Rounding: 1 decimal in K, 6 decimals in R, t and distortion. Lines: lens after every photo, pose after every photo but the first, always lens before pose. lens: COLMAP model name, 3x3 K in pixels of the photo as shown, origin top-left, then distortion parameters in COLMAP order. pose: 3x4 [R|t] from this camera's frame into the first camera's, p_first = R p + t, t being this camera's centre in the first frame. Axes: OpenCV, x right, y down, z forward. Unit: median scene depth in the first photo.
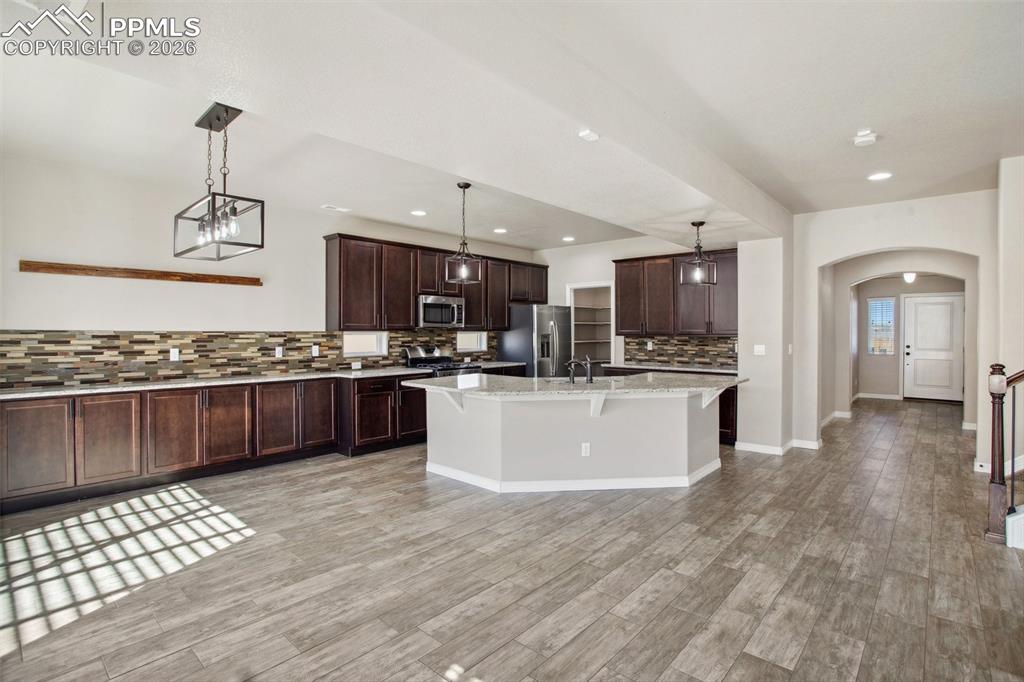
lens RADIAL K [[498.5, 0, 513.6], [0, 498.5, 340.8], [0, 0, 1]] dist [-0.027005, 0.005213]
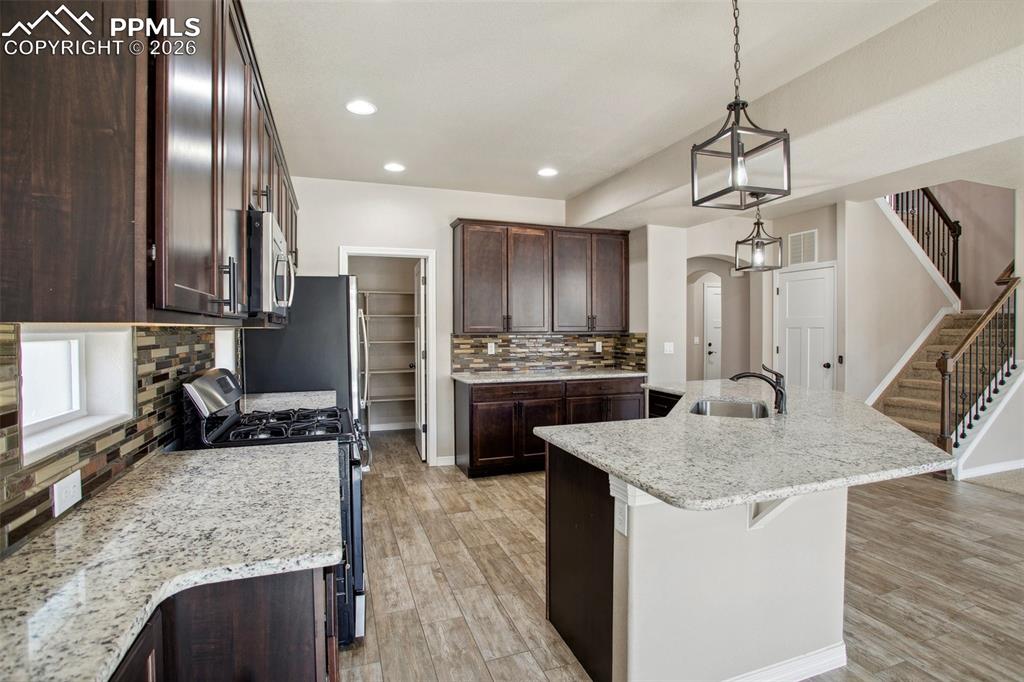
lens RADIAL K [[498.5, 0, 521.7], [0, 498.5, 338.9], [0, 0, 1]] dist [-0.027005, 0.005213]
pose [[0.459034, -0.016667, 0.888262, -0.416702], [0.019318, 0.999775, 0.008776, -0.011137], [-0.888209, 0.013131, 0.459253, 0.764074]]
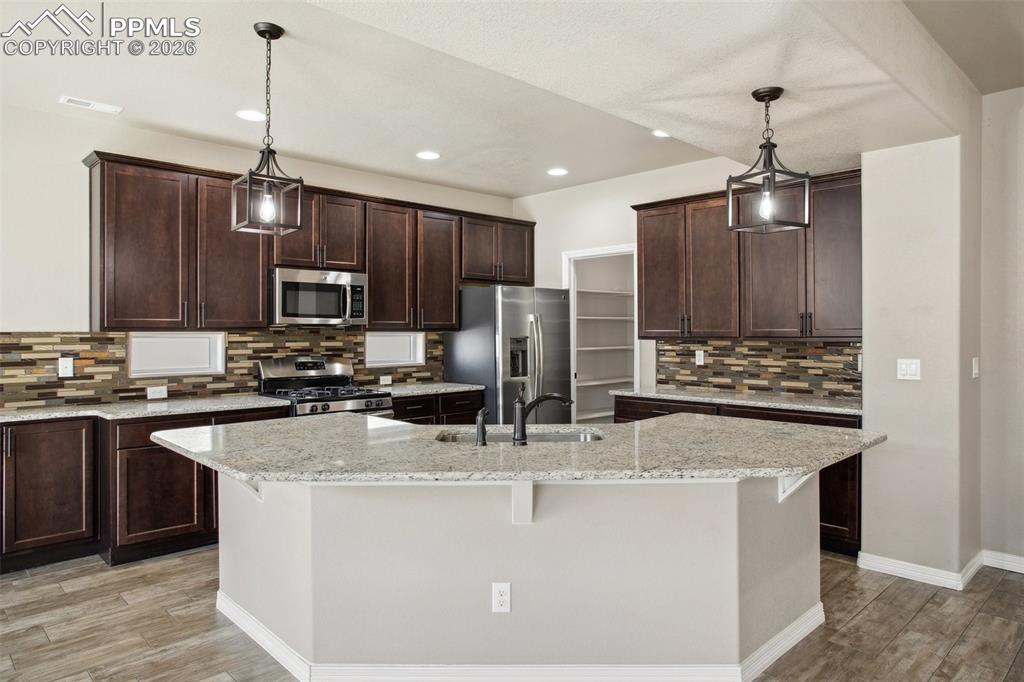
lens RADIAL K [[657.7, 0, 507.2], [0, 657.7, 338.5], [0, 0, 1]] dist [-0.007540, 0.014292]
pose [[0.996837, 0.000378, -0.079467, 0.141186], [-0.001063, 0.999963, -0.008580, -0.005689], [0.079461, 0.008637, 0.996801, 0.296351]]
